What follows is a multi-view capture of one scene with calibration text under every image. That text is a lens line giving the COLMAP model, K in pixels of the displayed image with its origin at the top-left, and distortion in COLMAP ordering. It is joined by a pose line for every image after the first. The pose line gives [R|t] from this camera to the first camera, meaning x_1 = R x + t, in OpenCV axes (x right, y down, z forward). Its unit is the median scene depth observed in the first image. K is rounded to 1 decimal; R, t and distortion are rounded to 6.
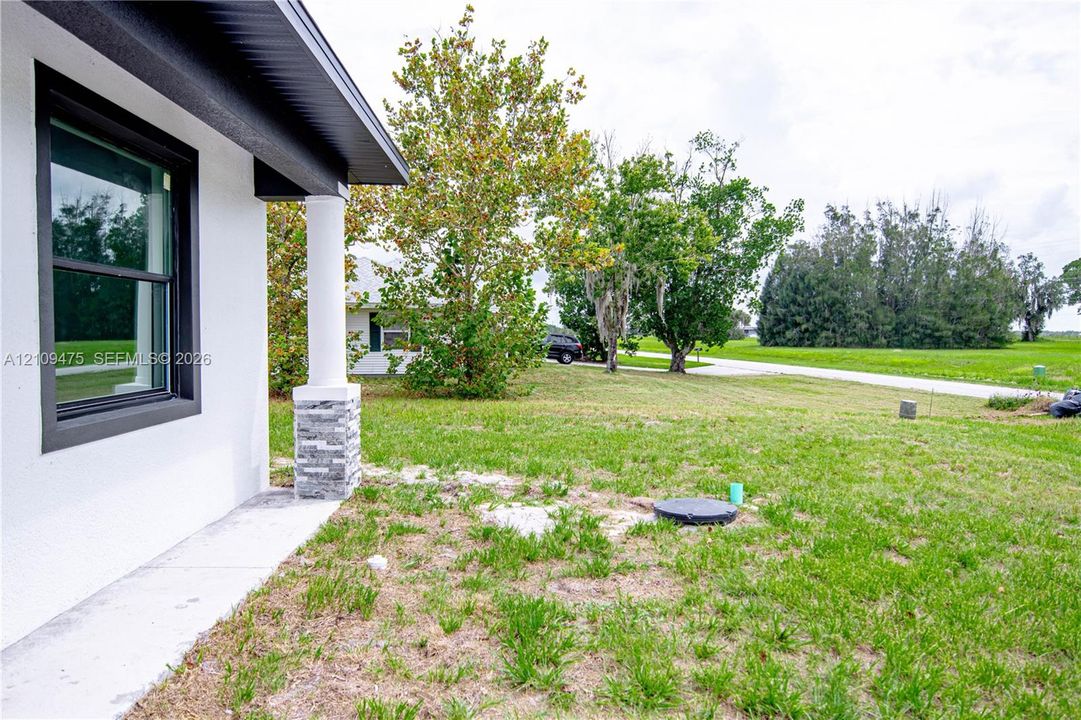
lens RADIAL K [[653.9, 0, 534.0], [0, 653.9, 359.8], [0, 0, 1]] dist [-0.010867, -0.005313]
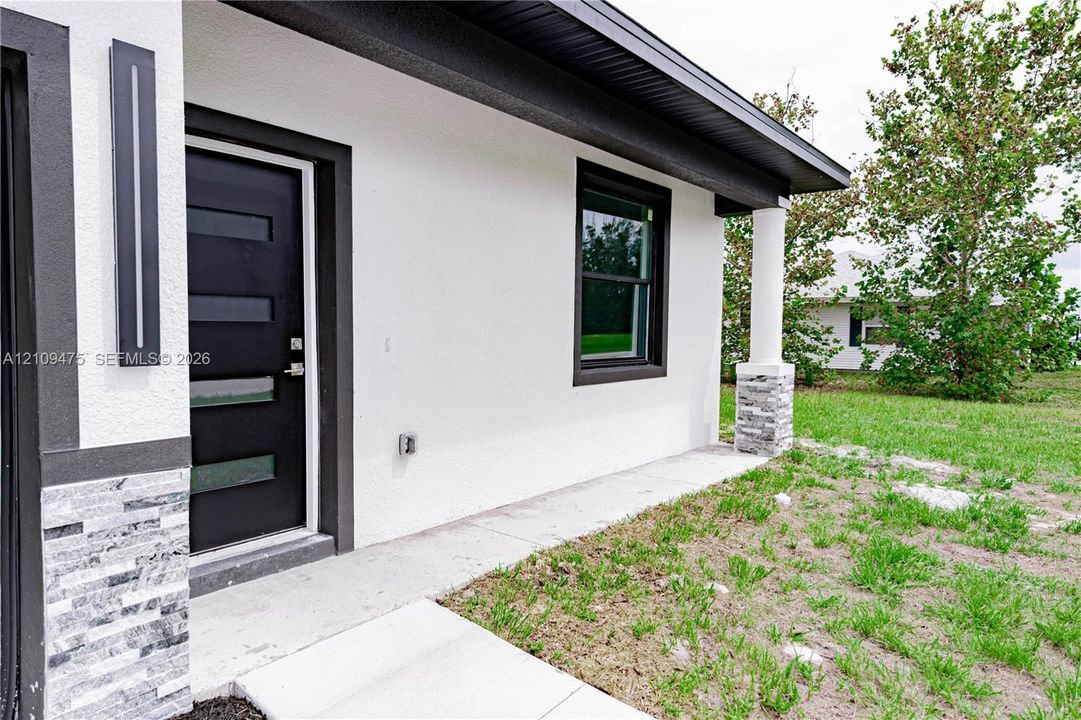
lens RADIAL K [[669.1, 0, 538.0], [0, 669.1, 356.9], [0, 0, 1]] dist [0.019118, -0.002883]
pose [[0.752178, 0.032668, -0.658150, 0.193134], [-0.034823, 0.999345, 0.009806, 0.029297], [0.658040, 0.015543, 0.752823, -0.228445]]
